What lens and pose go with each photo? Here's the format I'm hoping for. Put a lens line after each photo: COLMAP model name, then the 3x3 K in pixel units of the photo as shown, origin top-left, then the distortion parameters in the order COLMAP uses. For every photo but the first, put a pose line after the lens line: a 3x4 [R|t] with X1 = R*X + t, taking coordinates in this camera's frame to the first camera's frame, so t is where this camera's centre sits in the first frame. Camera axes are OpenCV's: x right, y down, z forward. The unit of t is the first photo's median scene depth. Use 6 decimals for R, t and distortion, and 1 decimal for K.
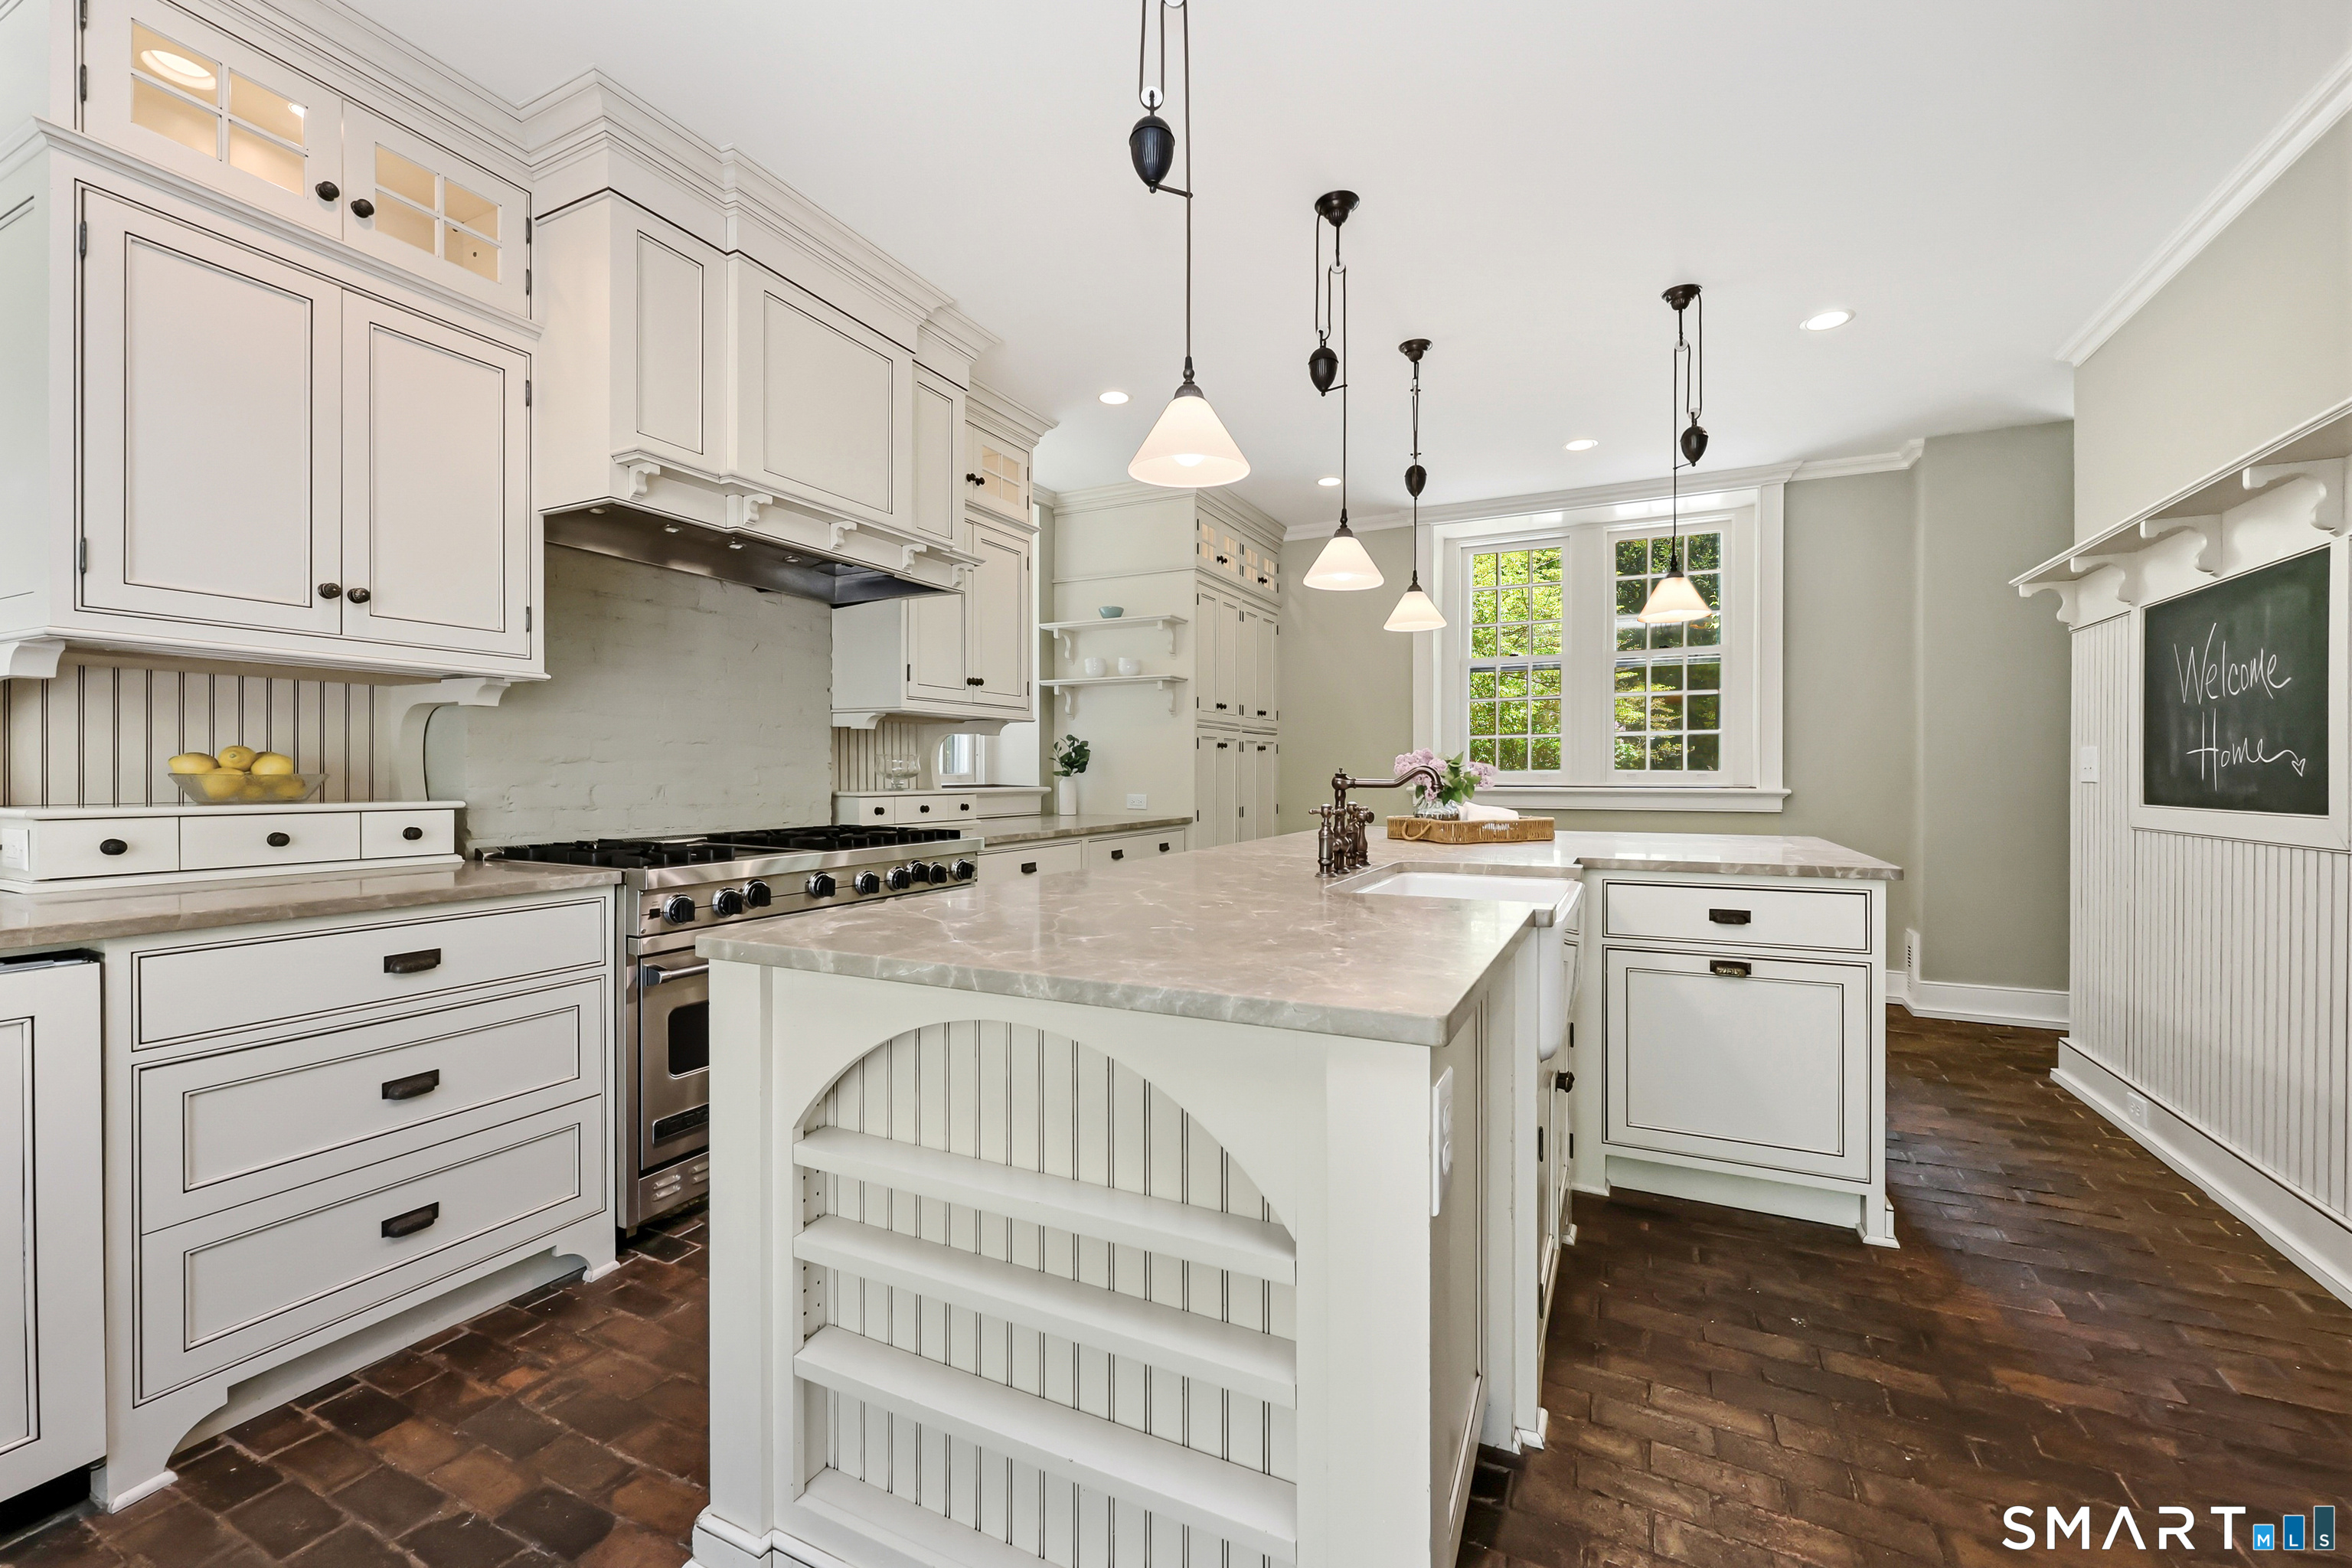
lens RADIAL K [[953.2, 0, 1179.5], [0, 953.2, 779.9], [0, 0, 1]] dist [-0.000110, -0.000059]
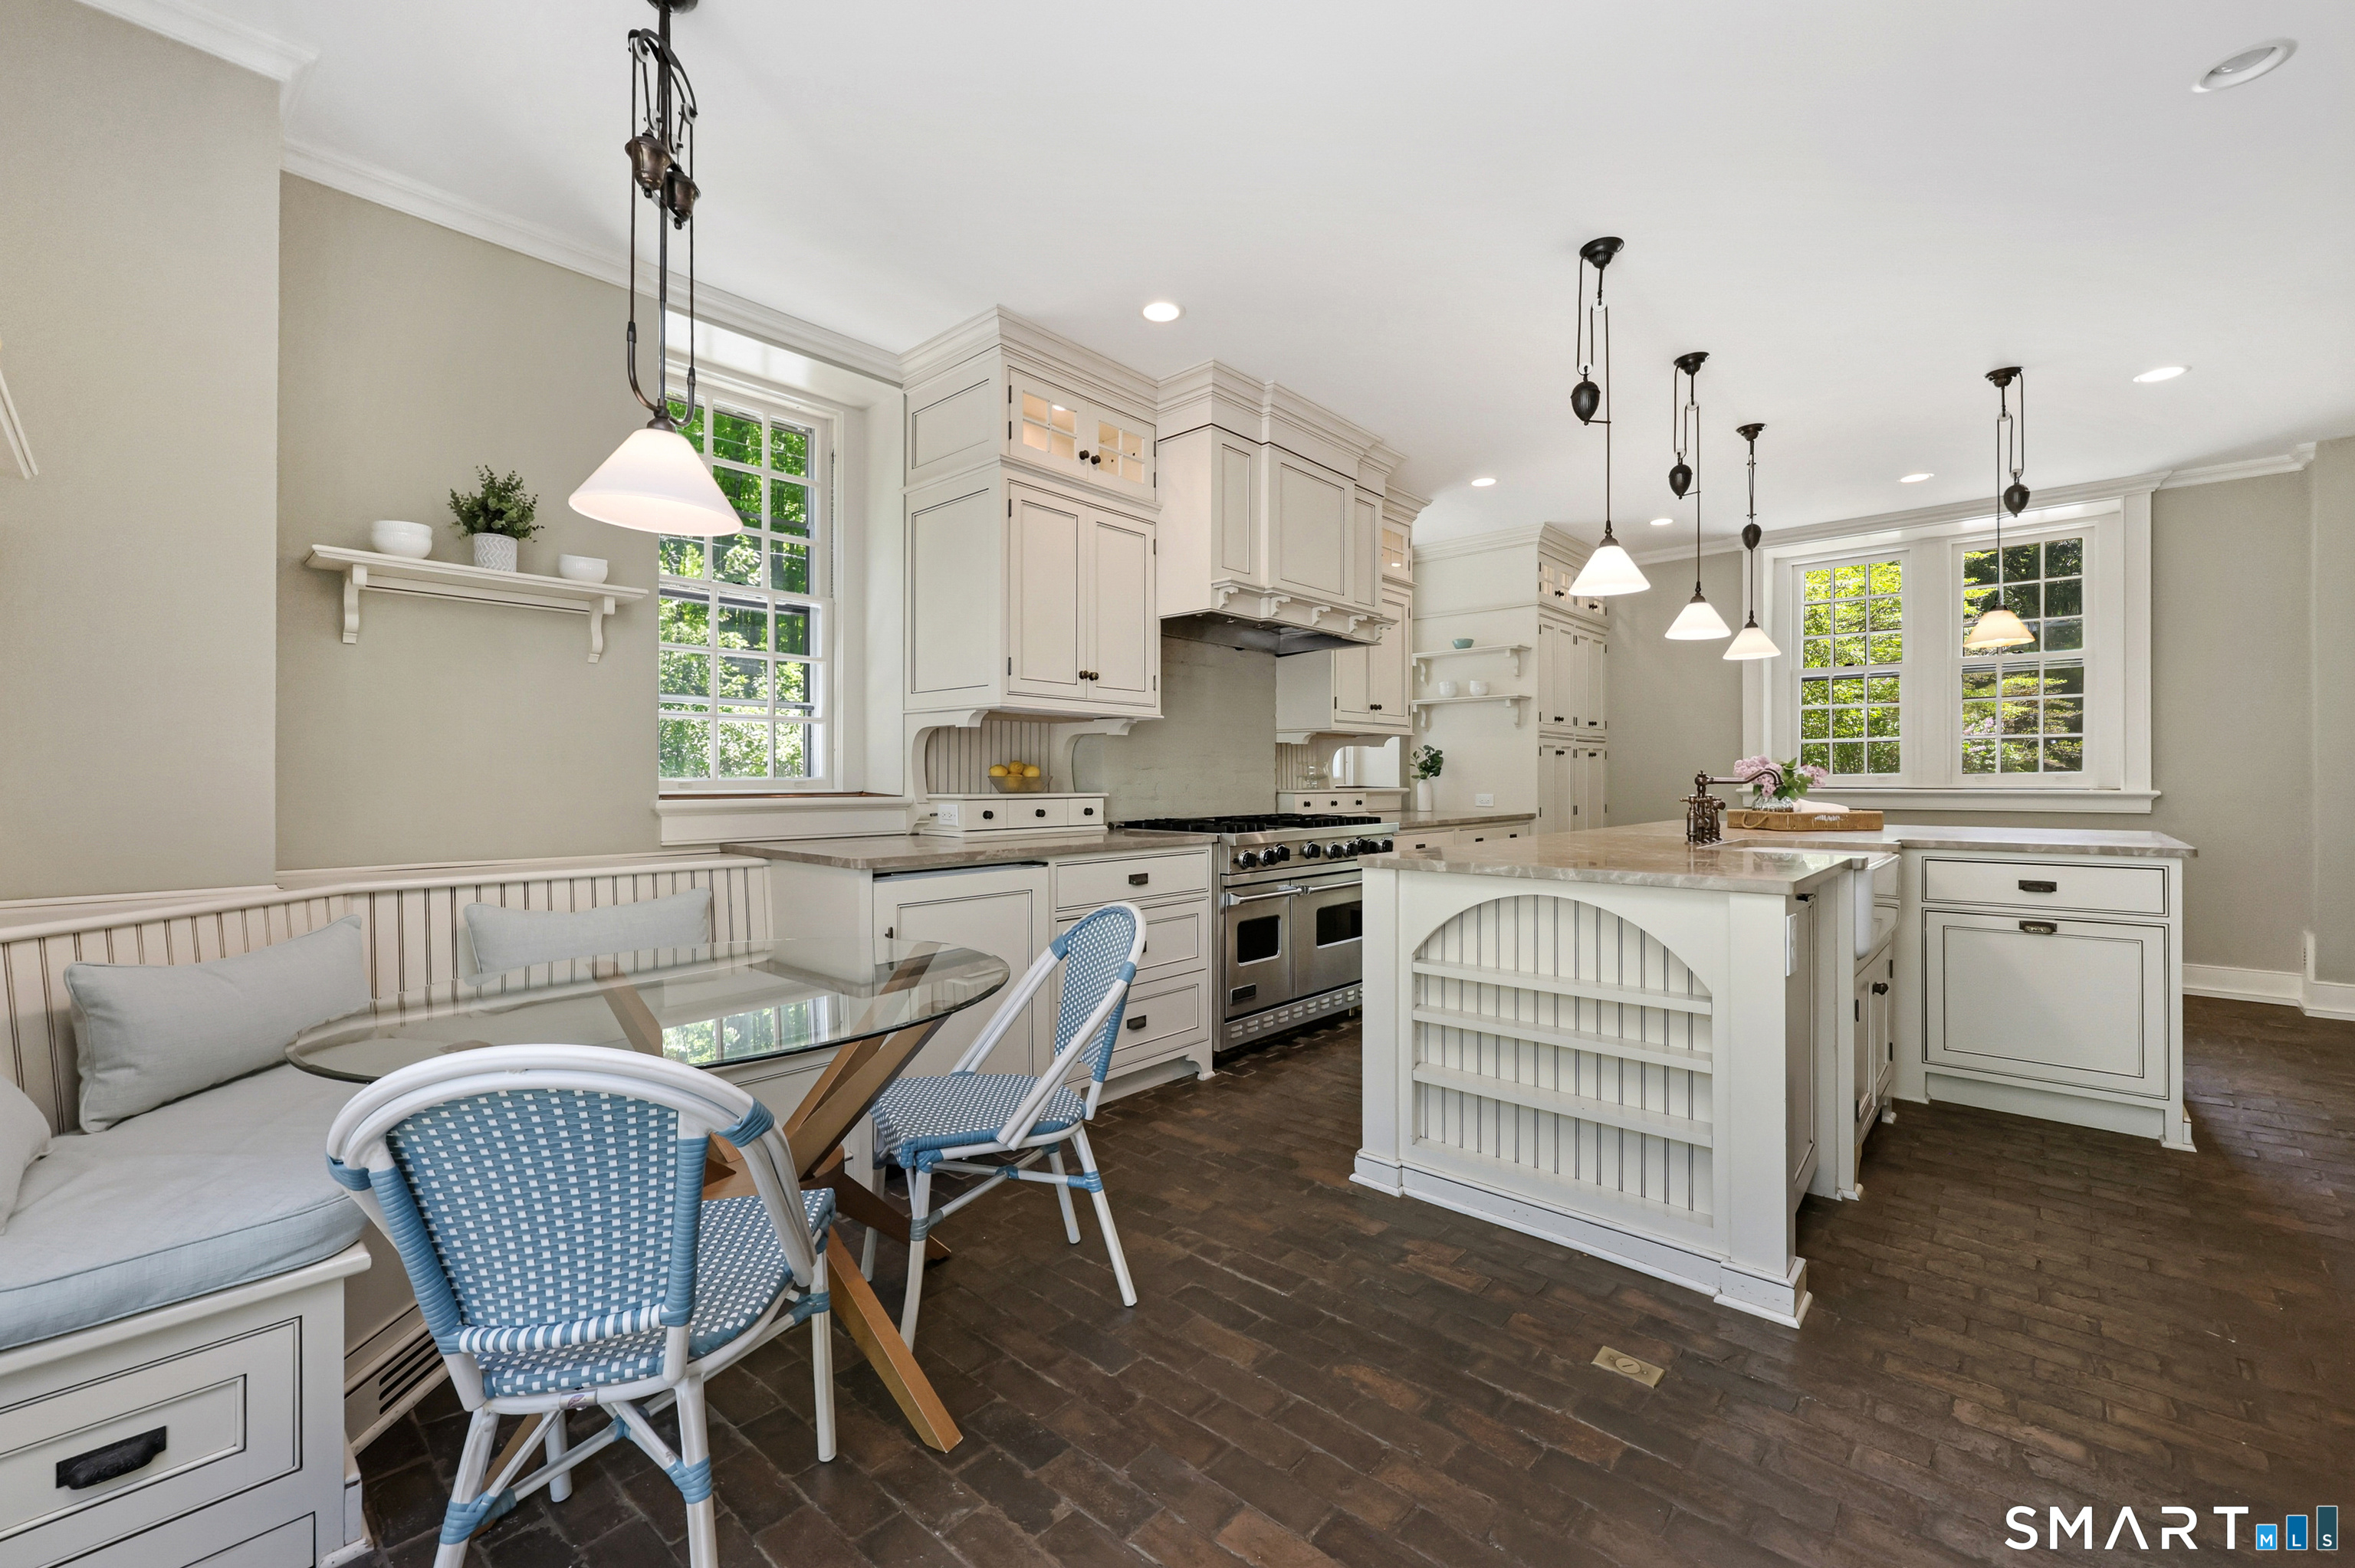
lens RADIAL K [[954.2, 0, 1181.1], [0, 954.2, 779.9], [0, 0, 1]] dist [-0.000110, -0.000059]
pose [[0.960851, -0.001212, -0.277063, -0.139137], [-0.000463, 0.999982, -0.005982, 0.007901], [0.277065, 0.005876, 0.960833, -0.449800]]
